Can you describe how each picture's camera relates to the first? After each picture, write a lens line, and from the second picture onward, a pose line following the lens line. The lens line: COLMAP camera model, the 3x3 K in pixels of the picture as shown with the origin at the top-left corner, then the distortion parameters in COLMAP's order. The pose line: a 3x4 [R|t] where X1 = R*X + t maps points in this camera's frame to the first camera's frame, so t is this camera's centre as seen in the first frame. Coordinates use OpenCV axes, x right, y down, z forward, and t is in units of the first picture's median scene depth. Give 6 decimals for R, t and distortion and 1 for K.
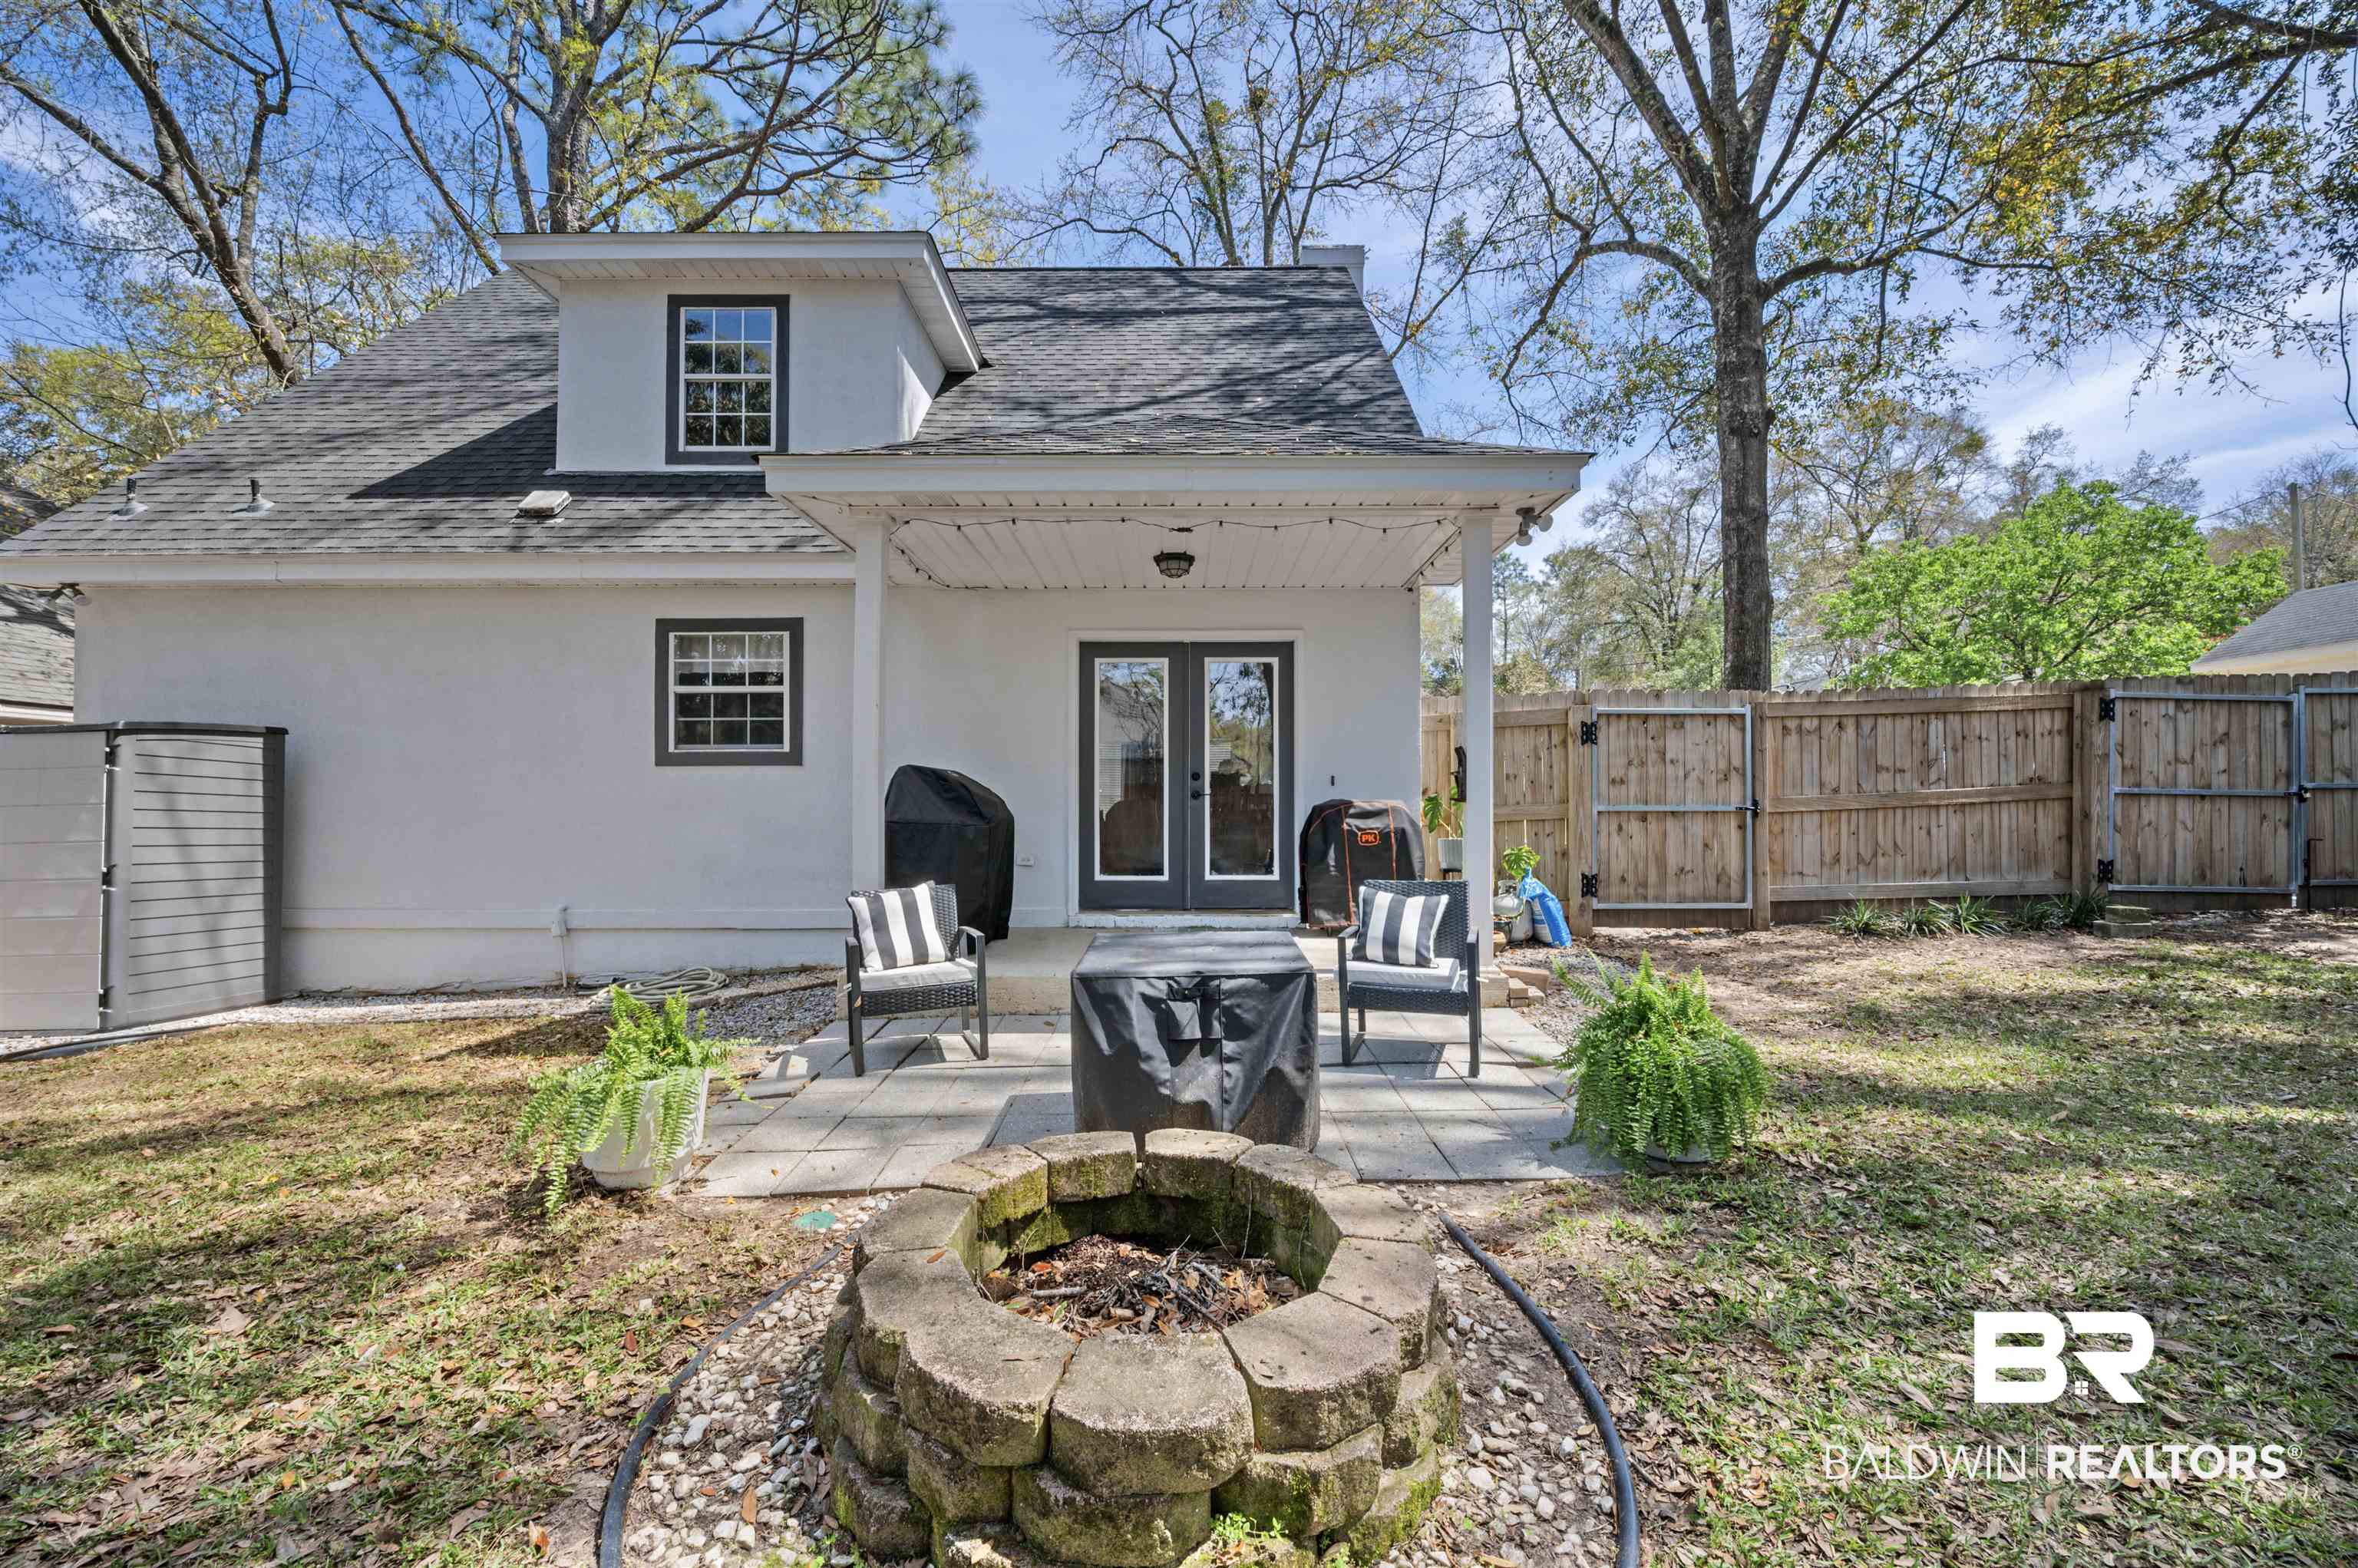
lens RADIAL K [[935.1, 0, 1175.6], [0, 935.1, 799.7], [0, 0, 1]] dist [-0.002354, 0.000241]
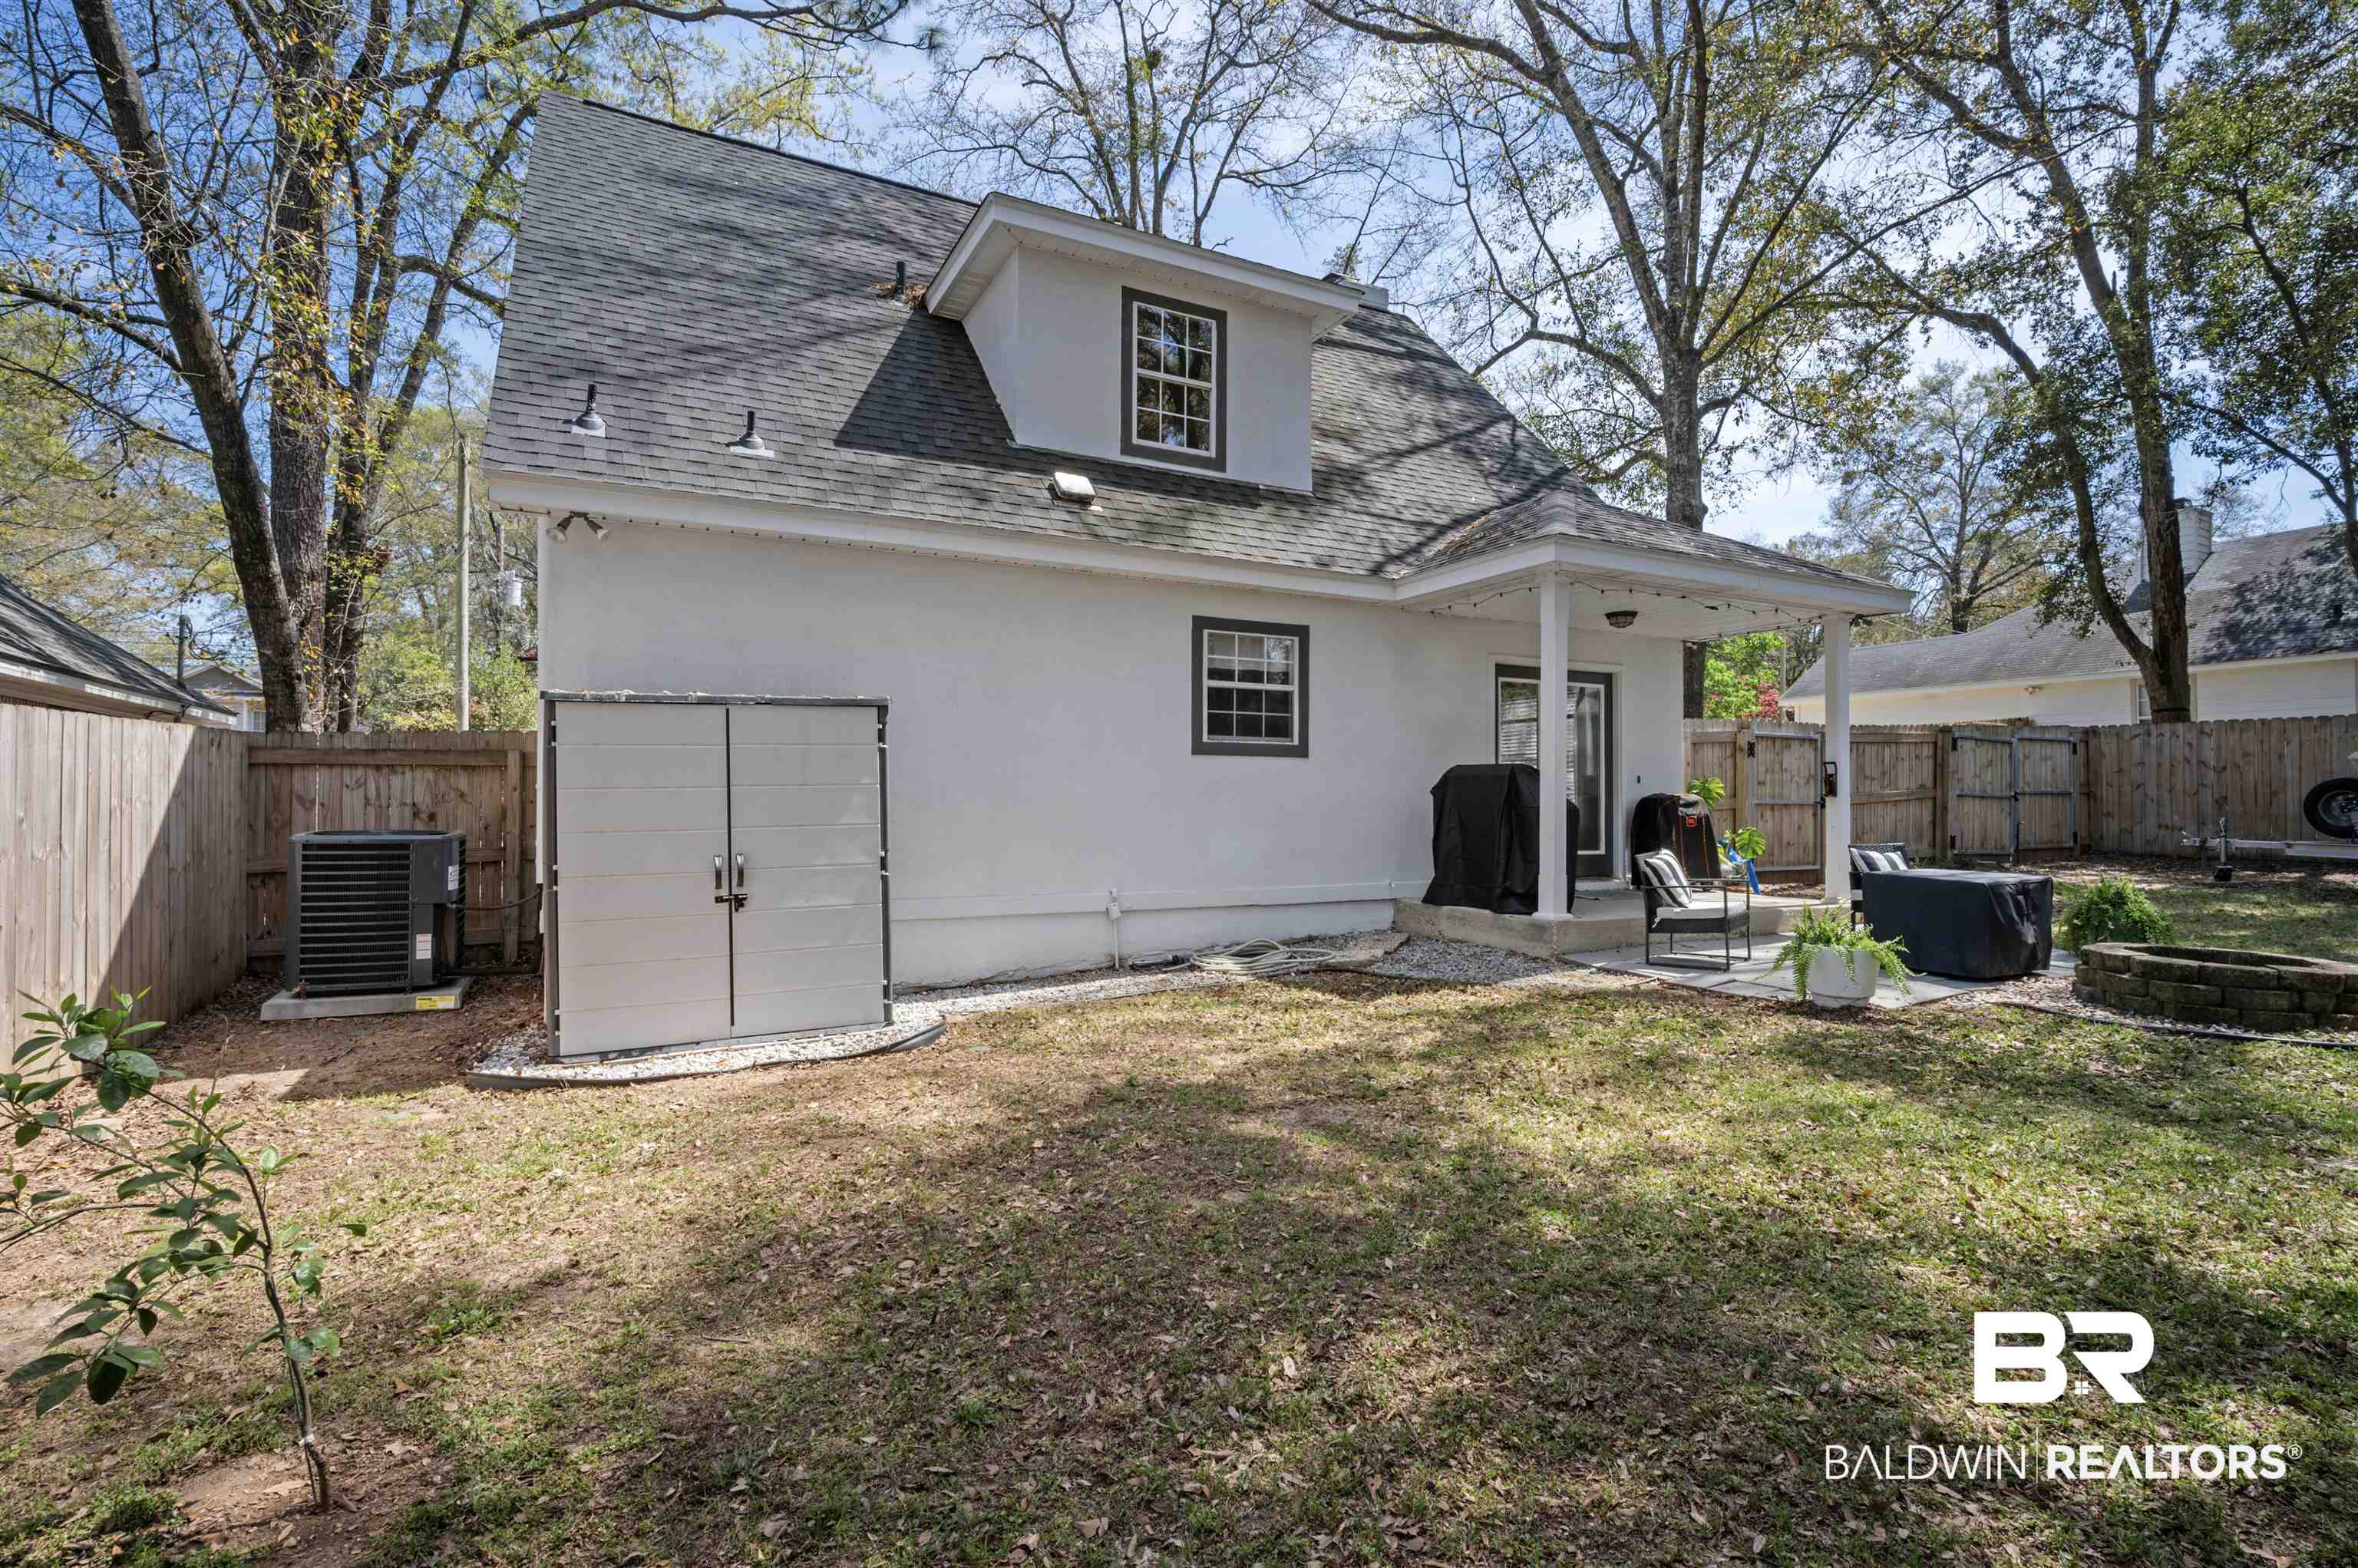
lens RADIAL K [[1126.1, 0, 1189.6], [0, 1126.1, 786.2], [0, 0, 1]] dist [0.000278, -0.000157]
pose [[0.883311, 0.014927, 0.468550, -1.138285], [-0.014575, 0.999884, -0.004376, 0.005272], [-0.468561, -0.002964, 0.883426, -0.124441]]
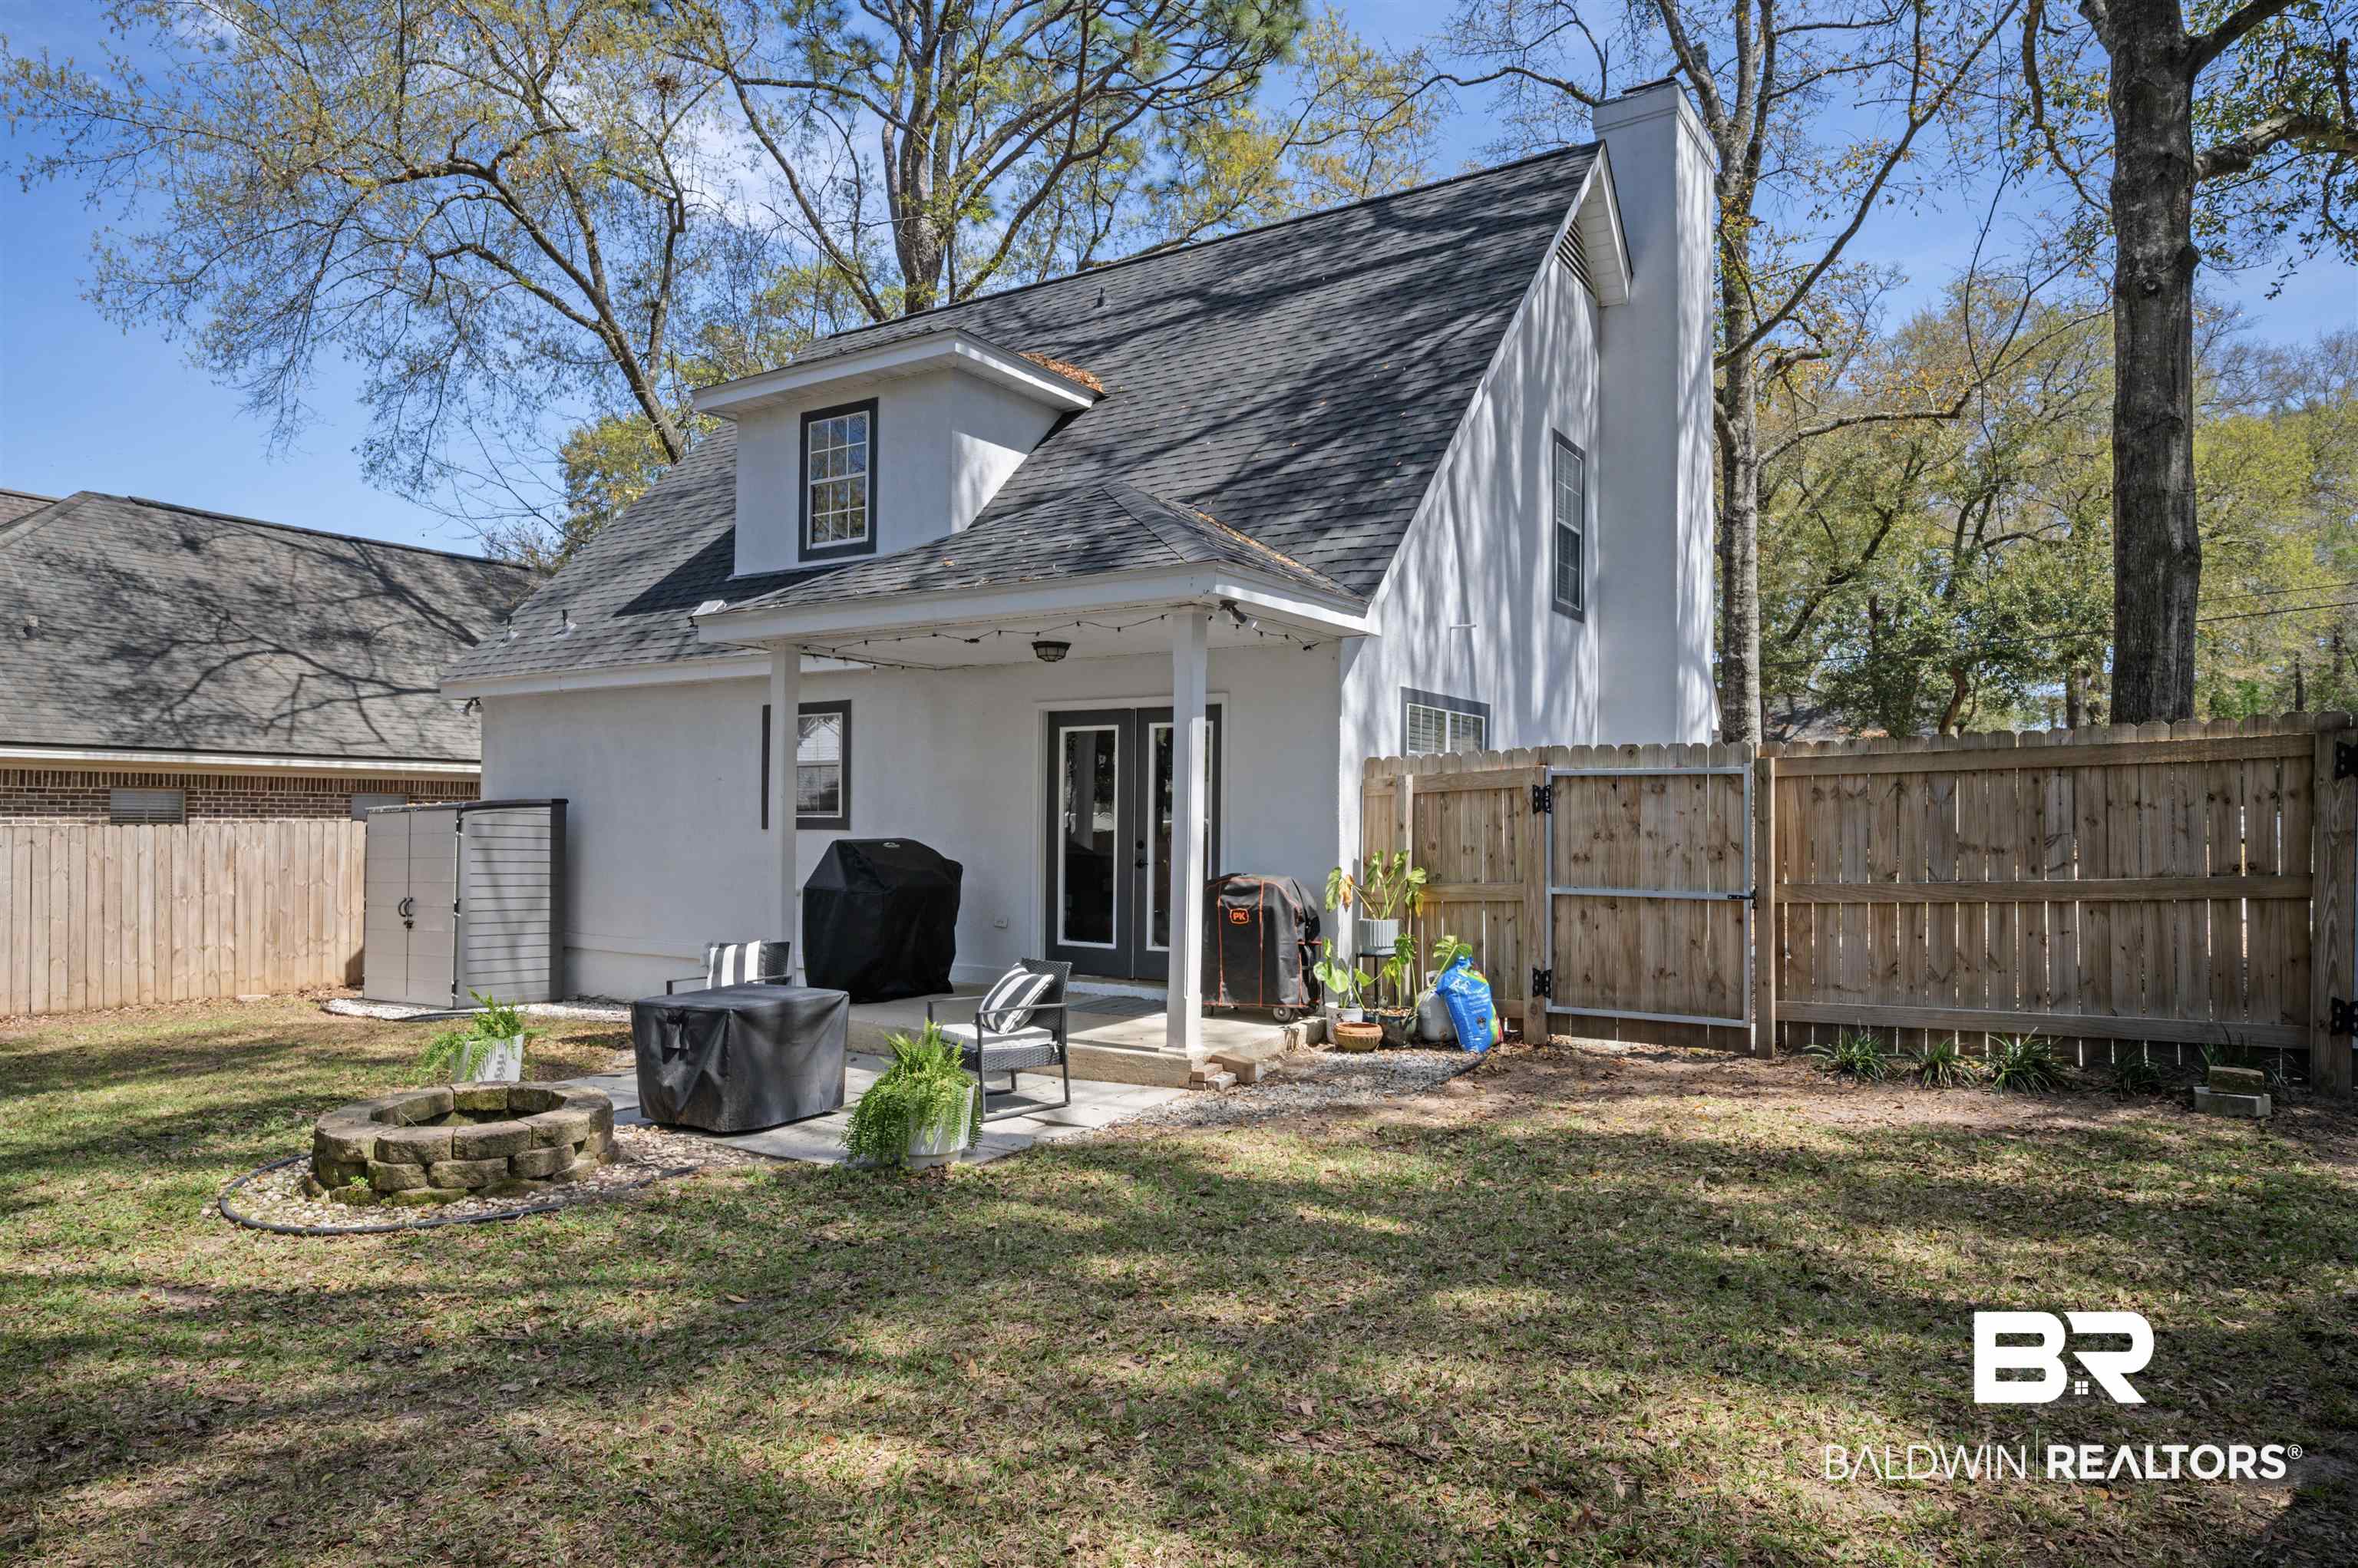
lens RADIAL K [[1428.3, 0, 1170.5], [0, 1428.3, 801.9], [0, 0, 1]] dist [-0.000100, 0.001996]
pose [[0.839670, 0.000399, -0.543097, 0.862204], [0.000144, 1.000000, 0.000958, -0.071077], [0.543097, -0.000882, 0.839670, -0.246800]]
